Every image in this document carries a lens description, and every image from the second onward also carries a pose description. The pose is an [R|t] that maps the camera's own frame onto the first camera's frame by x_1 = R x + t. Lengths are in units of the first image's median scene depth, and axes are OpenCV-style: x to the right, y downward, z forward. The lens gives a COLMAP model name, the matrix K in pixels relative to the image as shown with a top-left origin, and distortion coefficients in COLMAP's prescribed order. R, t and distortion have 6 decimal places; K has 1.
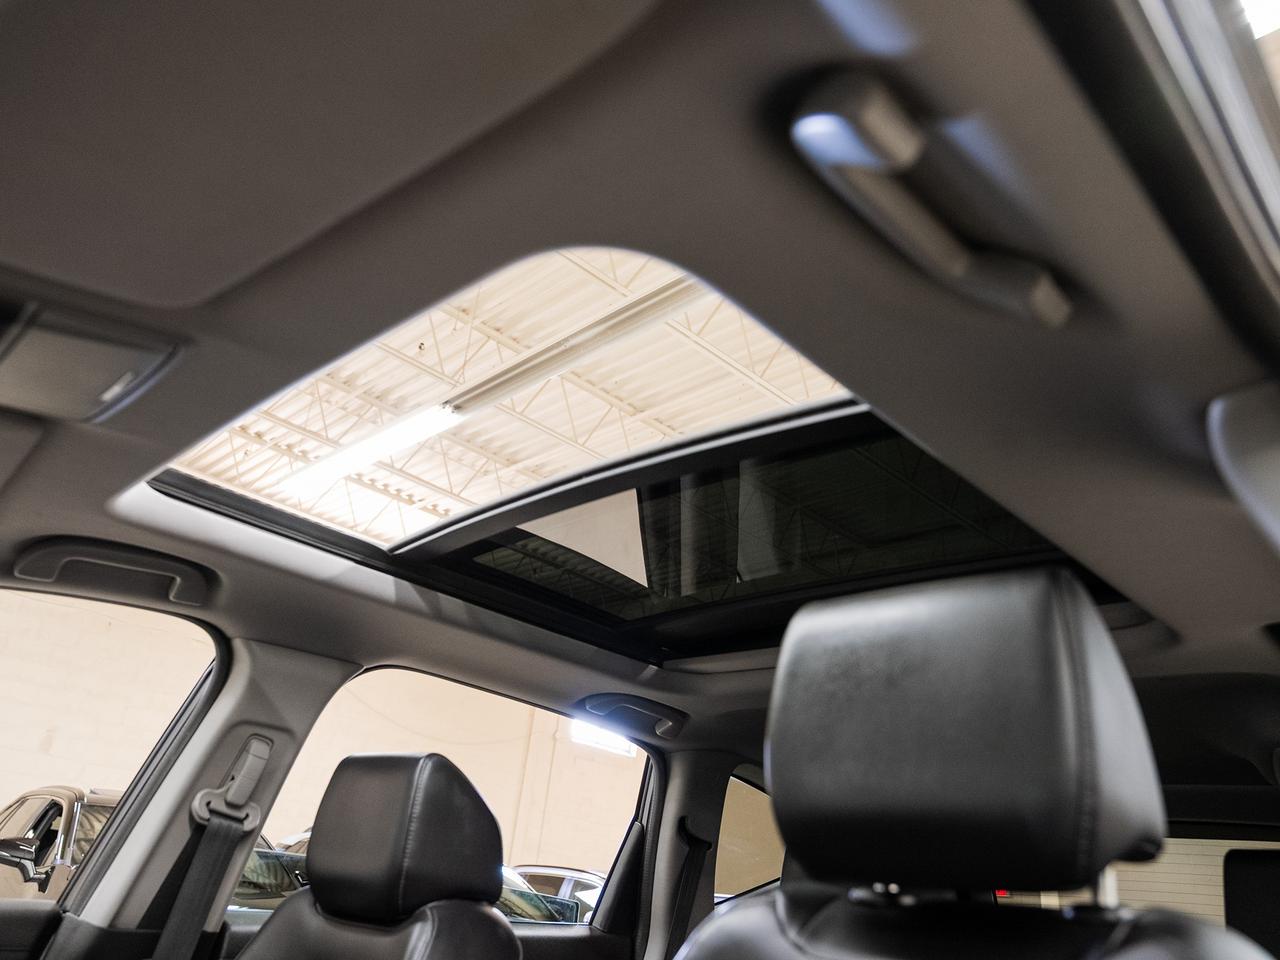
lens RADIAL K [[894.3, 0, 641.6], [0, 894.3, 528.4], [0, 0, 1]] dist [-0.002990, -0.003659]
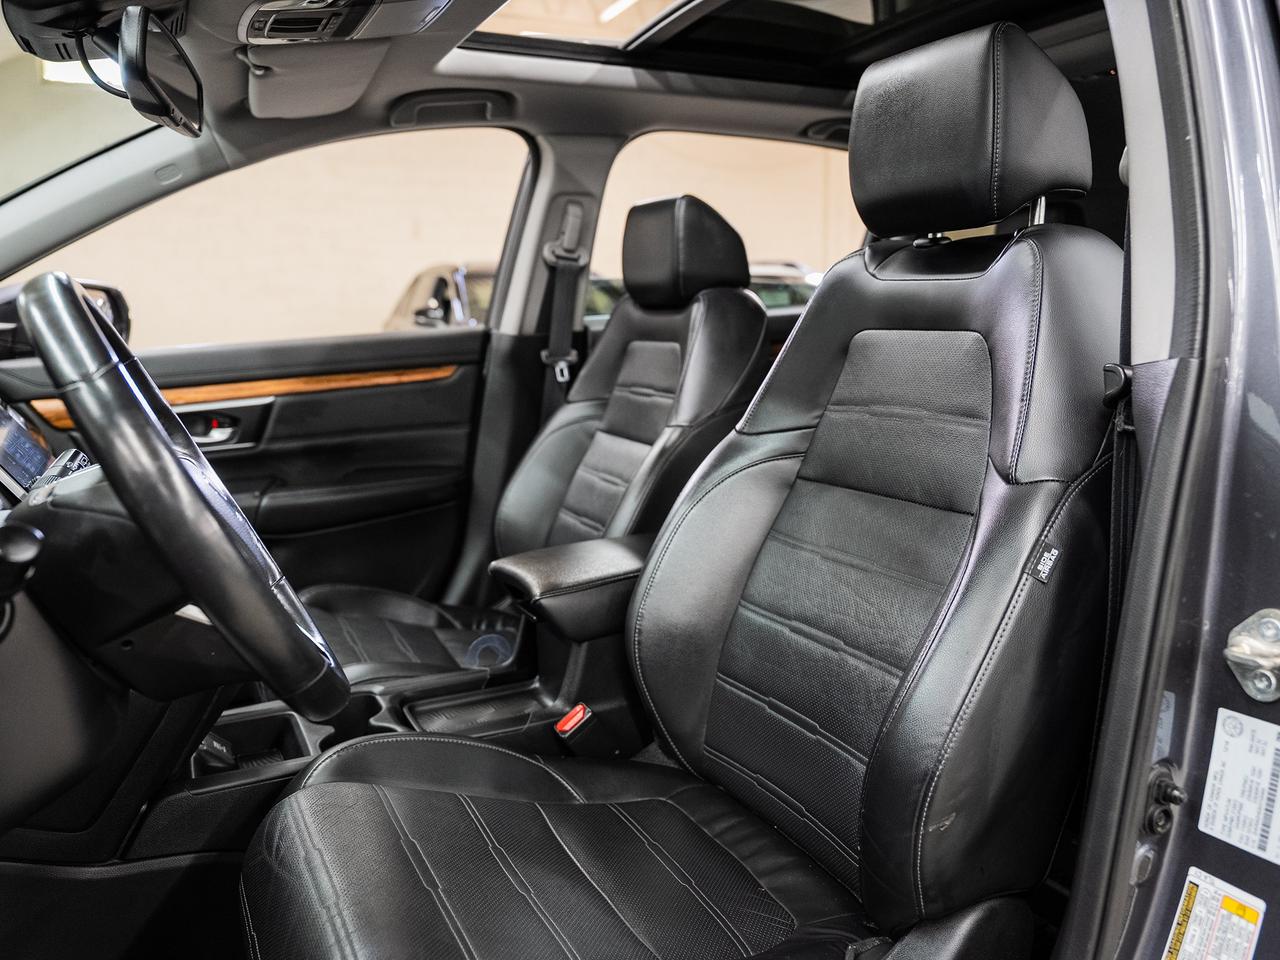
lens RADIAL K [[1033.0, 0, 640.0], [0, 1033.0, 480.0], [0, 0, 1]] dist [-0.007991, -0.006946]
pose [[0.927606, -0.060174, -0.368681, 0.265564], [0.241061, 0.850370, 0.467719, -0.140925], [0.285371, -0.522733, 0.803314, -0.550798]]
